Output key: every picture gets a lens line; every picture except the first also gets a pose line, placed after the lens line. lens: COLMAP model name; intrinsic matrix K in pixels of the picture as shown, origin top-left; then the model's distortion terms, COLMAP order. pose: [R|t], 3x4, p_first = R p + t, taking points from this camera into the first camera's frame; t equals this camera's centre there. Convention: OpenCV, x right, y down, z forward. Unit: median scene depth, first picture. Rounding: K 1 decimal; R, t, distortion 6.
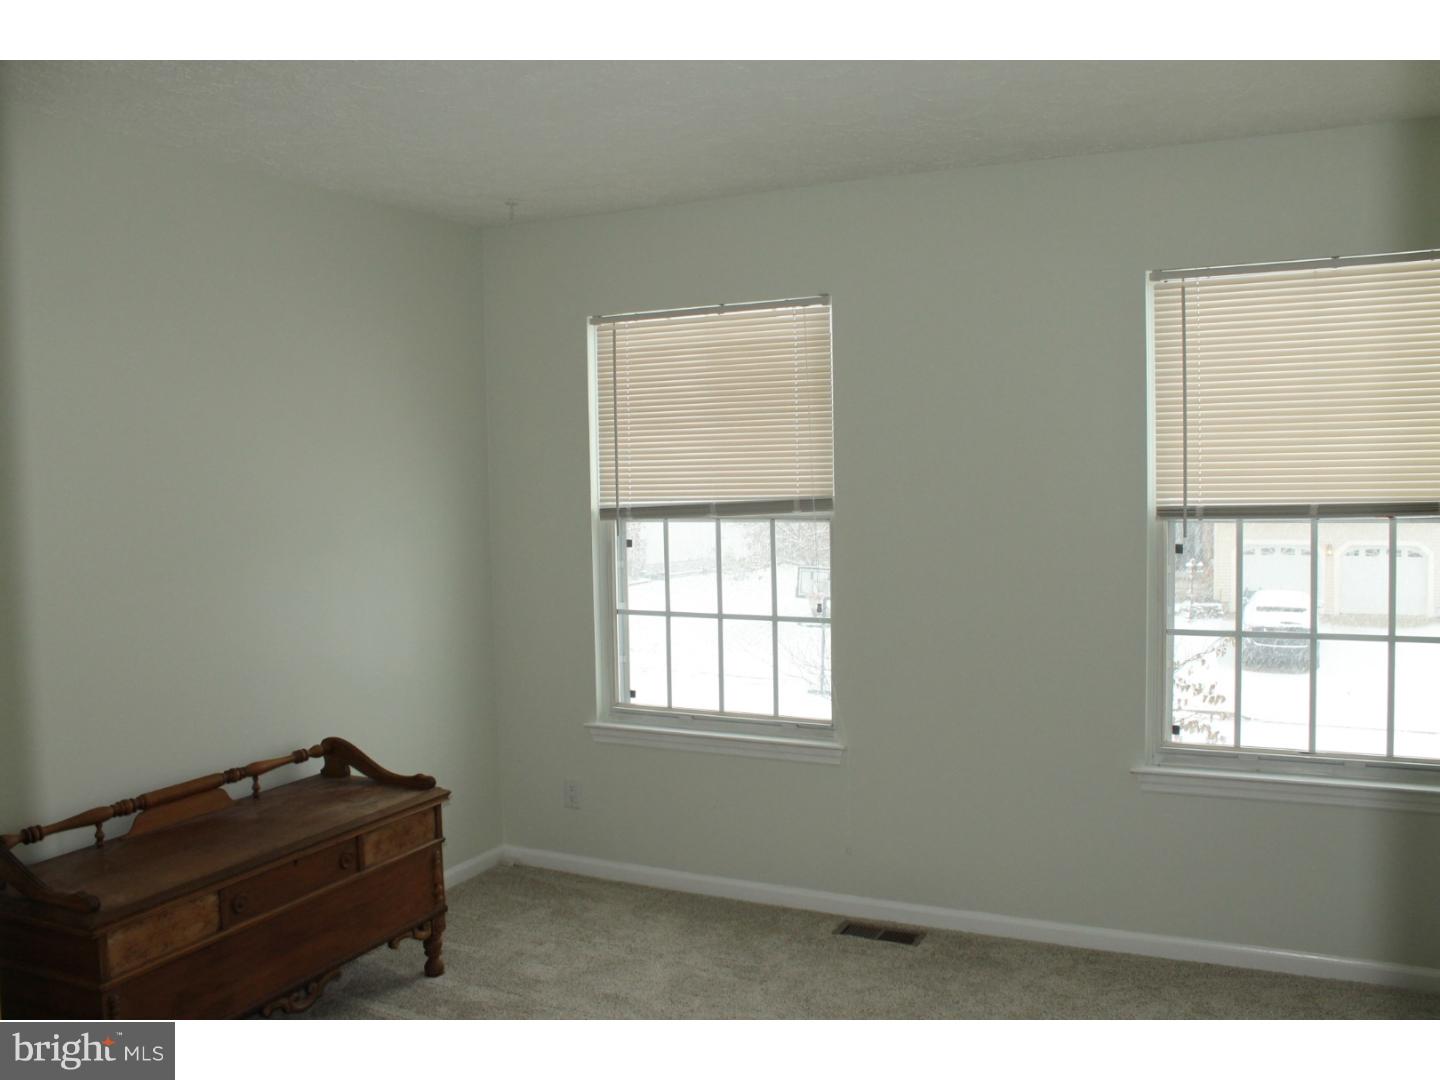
lens RADIAL K [[1212.6, 0, 720.0], [0, 1212.6, 540.0], [0, 0, 1]] dist [-0.169959, 0.172235]
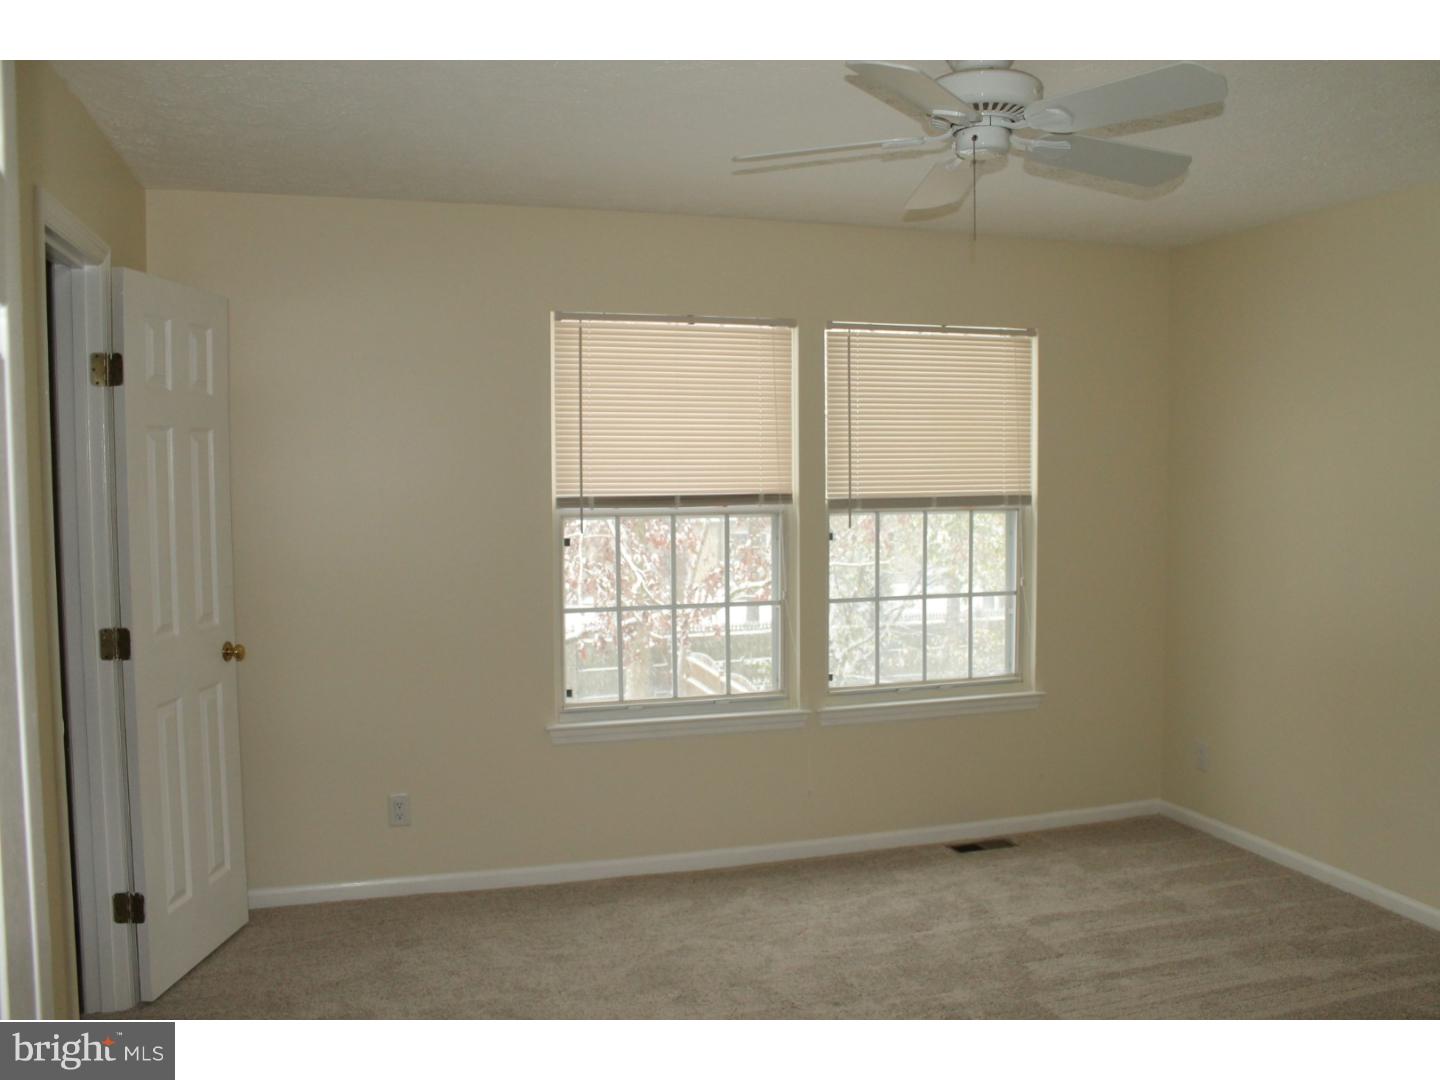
lens RADIAL K [[1049.9, 0, 719.5], [0, 1049.9, 485.4], [0, 0, 1]] dist [-0.120168, 0.000826]
pose [[0.743710, 0.009090, 0.668441, -0.859229], [0.025699, 0.998780, -0.042175, -0.005574], [-0.668008, 0.048545, 0.742569, 0.423687]]
